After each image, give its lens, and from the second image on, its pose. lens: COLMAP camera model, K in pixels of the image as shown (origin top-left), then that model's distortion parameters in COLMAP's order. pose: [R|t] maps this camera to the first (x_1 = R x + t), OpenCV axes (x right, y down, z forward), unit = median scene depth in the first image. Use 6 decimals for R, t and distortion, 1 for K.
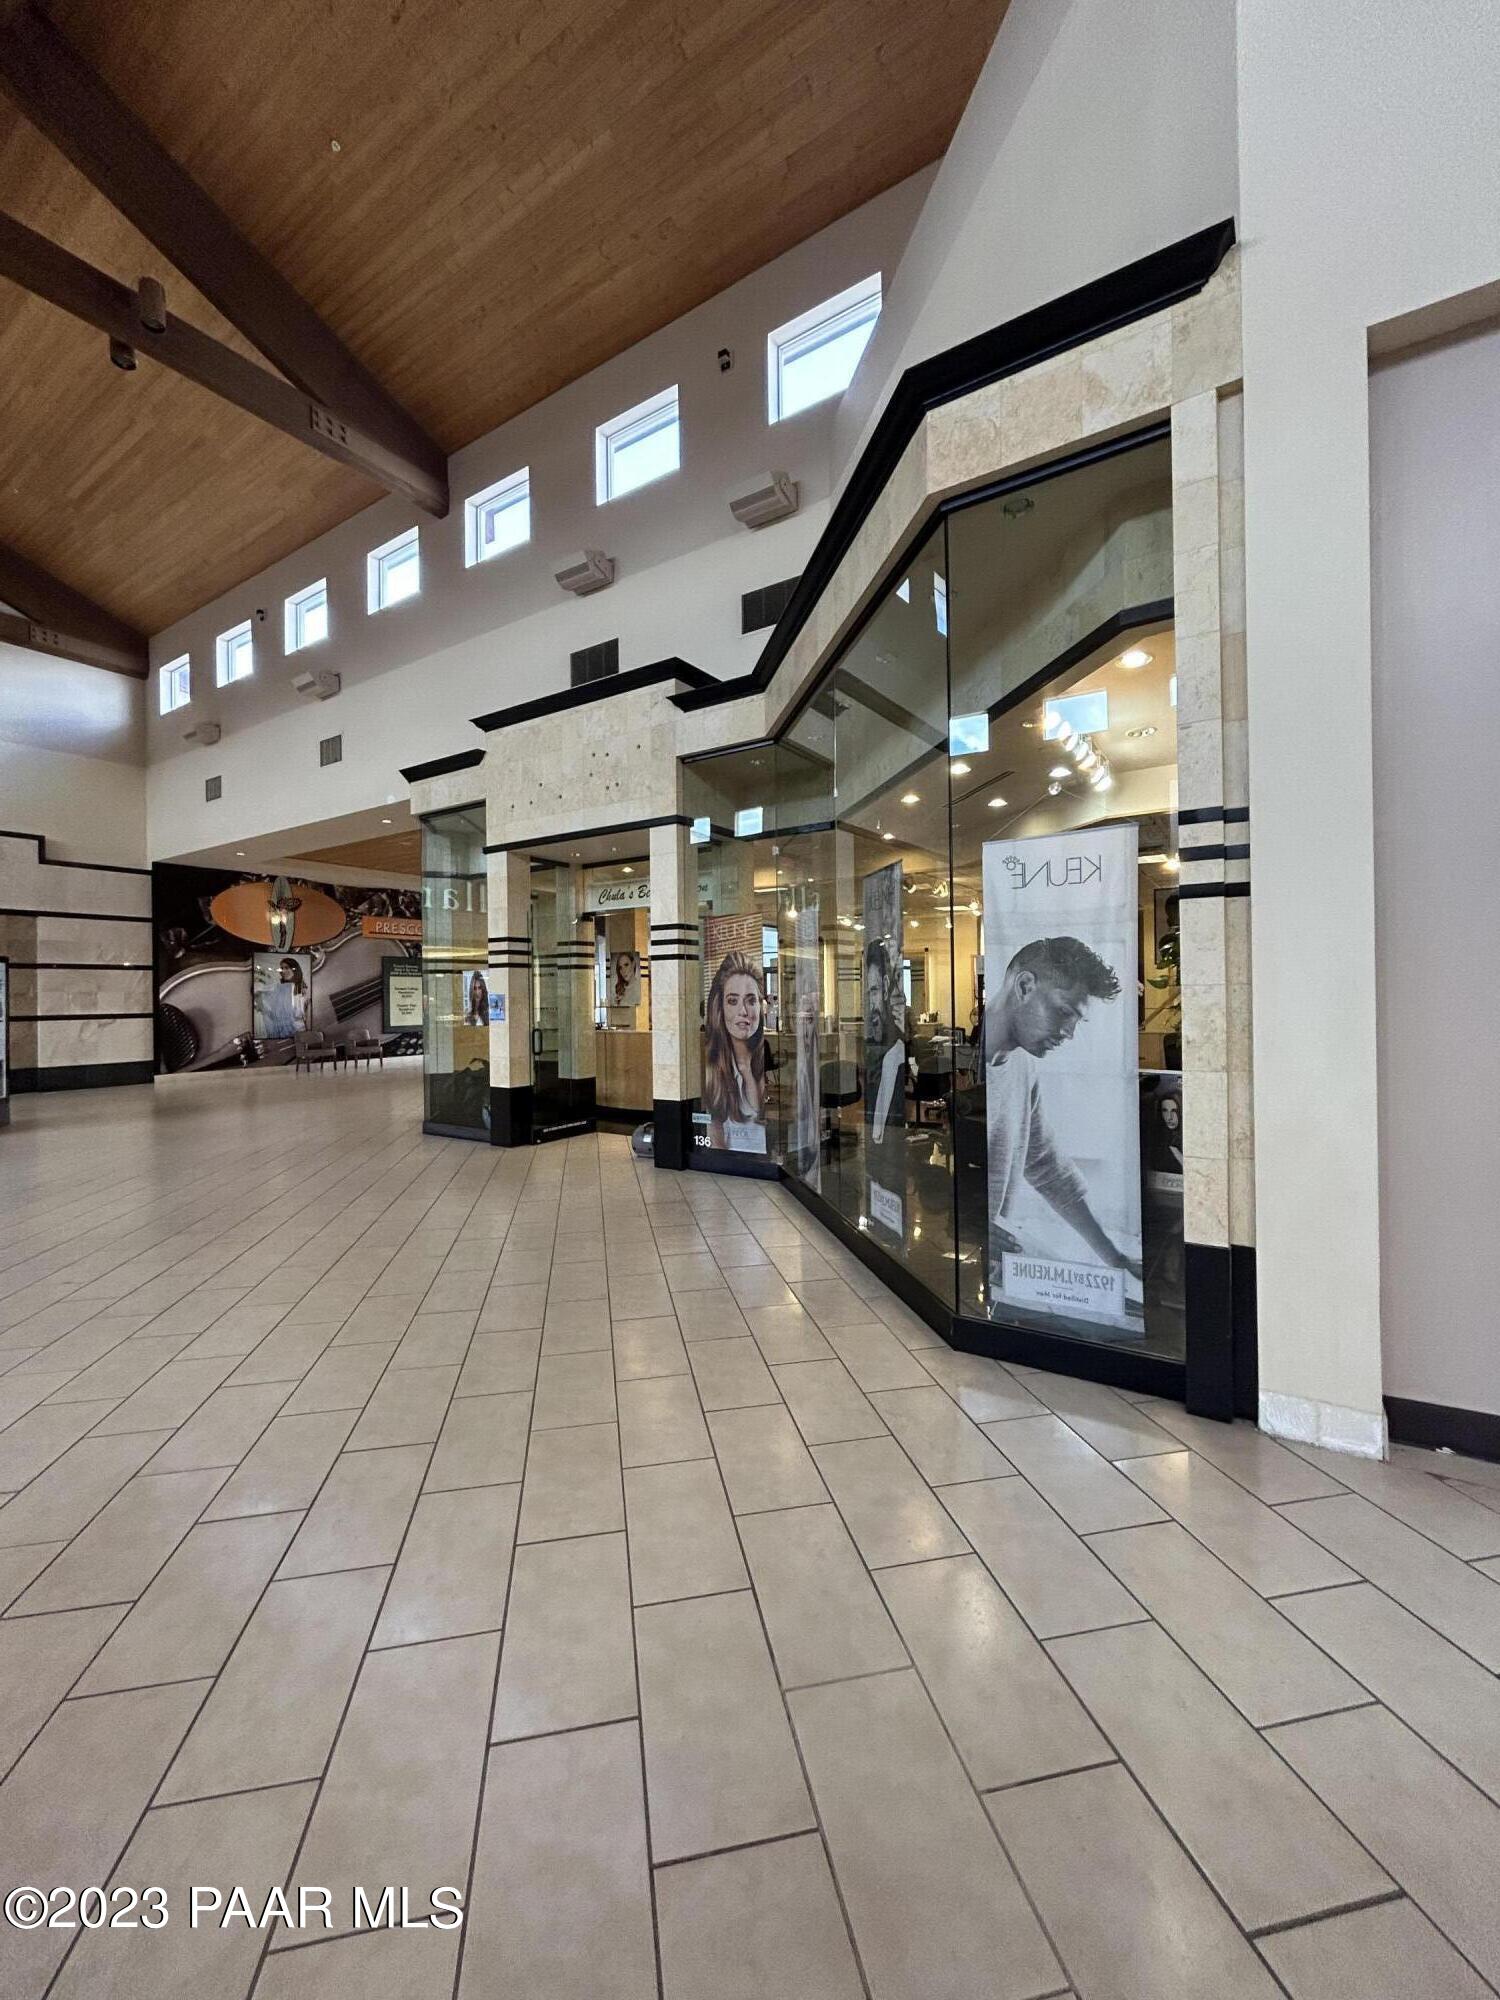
lens RADIAL K [[811.9, 0, 747.4], [0, 811.9, 1000.5], [0, 0, 1]] dist [0.001349, 0.000655]
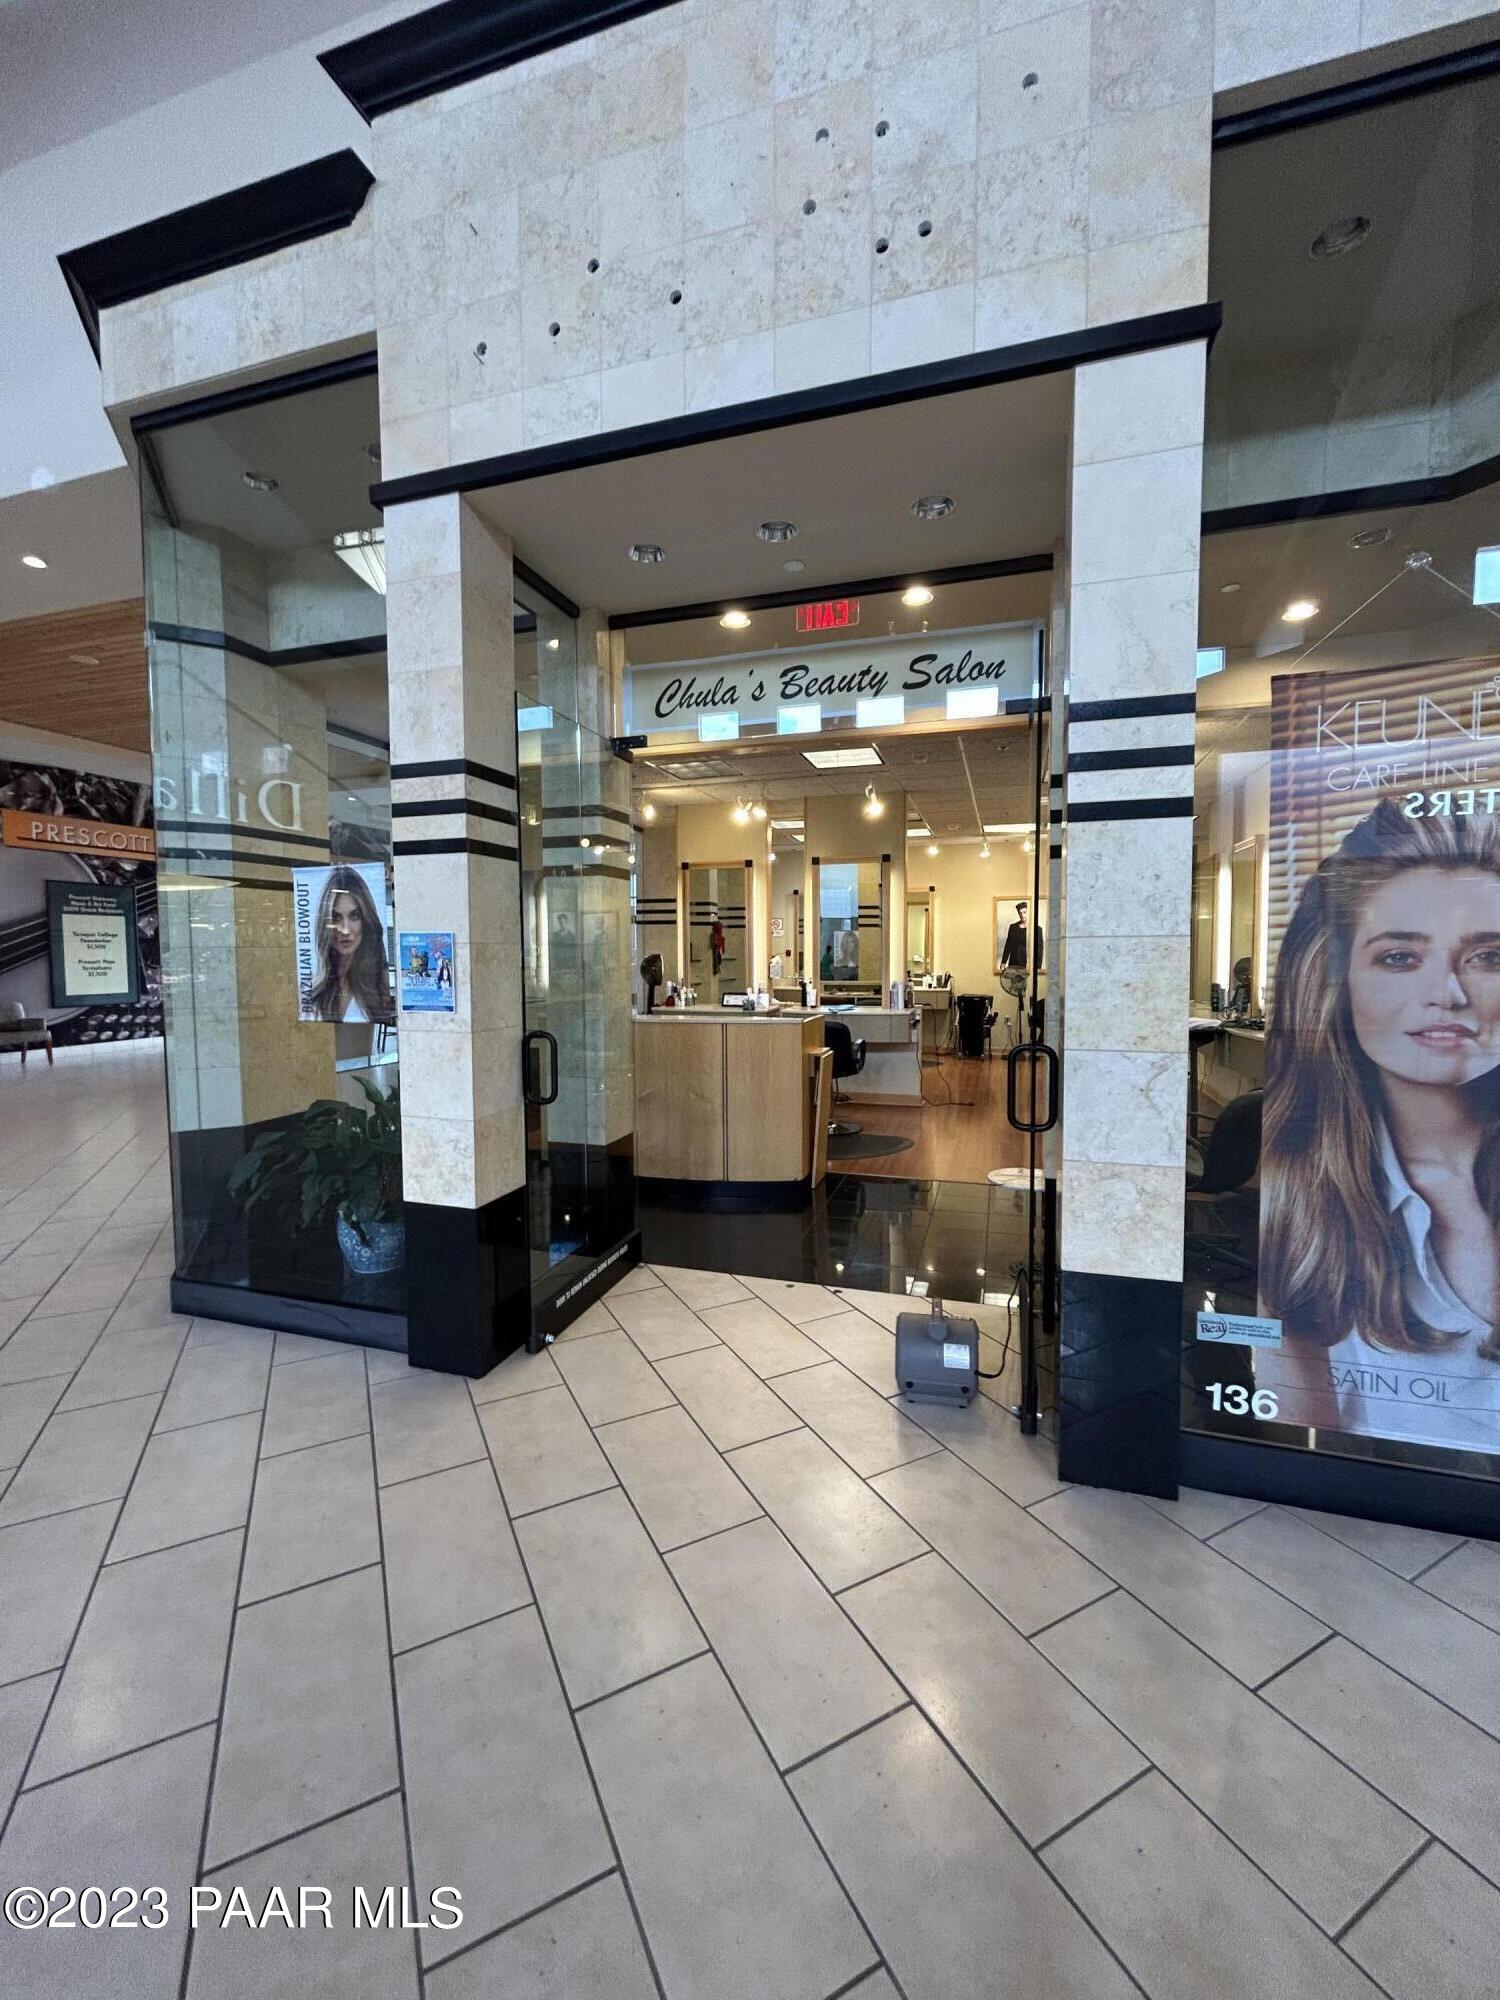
lens RADIAL K [[811.9, 0, 749.0], [0, 811.9, 1000.1], [0, 0, 1]] dist [0.001349, 0.000655]
pose [[0.960495, -0.008558, 0.278164, -0.262102], [-0.005970, 0.998663, 0.051341, 0.001914], [-0.278232, -0.050974, 0.959161, 0.608604]]
